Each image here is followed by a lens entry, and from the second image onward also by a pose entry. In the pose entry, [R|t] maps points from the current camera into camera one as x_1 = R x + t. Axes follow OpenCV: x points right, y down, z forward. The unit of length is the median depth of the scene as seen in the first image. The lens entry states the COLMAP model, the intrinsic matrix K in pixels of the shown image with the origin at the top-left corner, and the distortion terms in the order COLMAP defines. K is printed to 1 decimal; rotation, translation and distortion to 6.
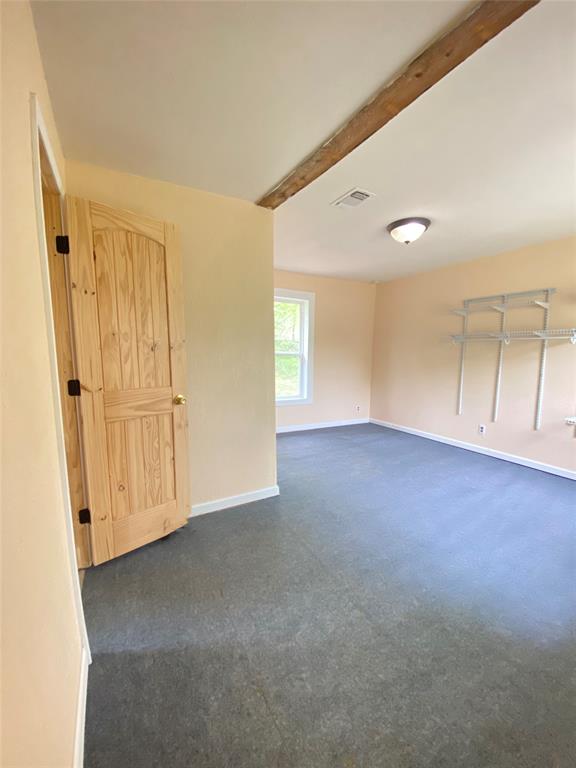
lens RADIAL K [[311.9, 0, 290.0], [0, 311.9, 381.0], [0, 0, 1]] dist [0.023255, -0.020123]
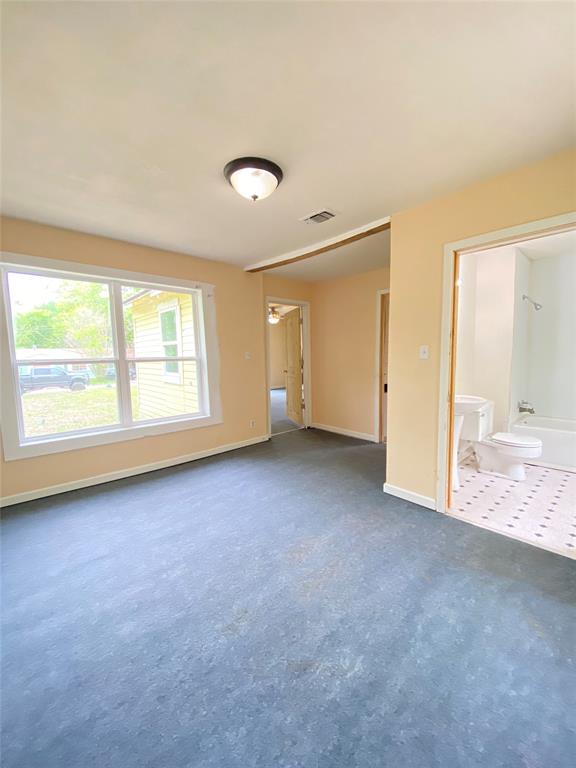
lens RADIAL K [[311.9, 0, 290.0], [0, 311.9, 381.0], [0, 0, 1]] dist [0.023255, -0.020123]
pose [[-0.974479, 0.022590, -0.223341, 0.419299], [-0.020281, 0.981995, 0.187815, -0.155084], [0.223563, 0.187551, -0.956475, 1.595665]]
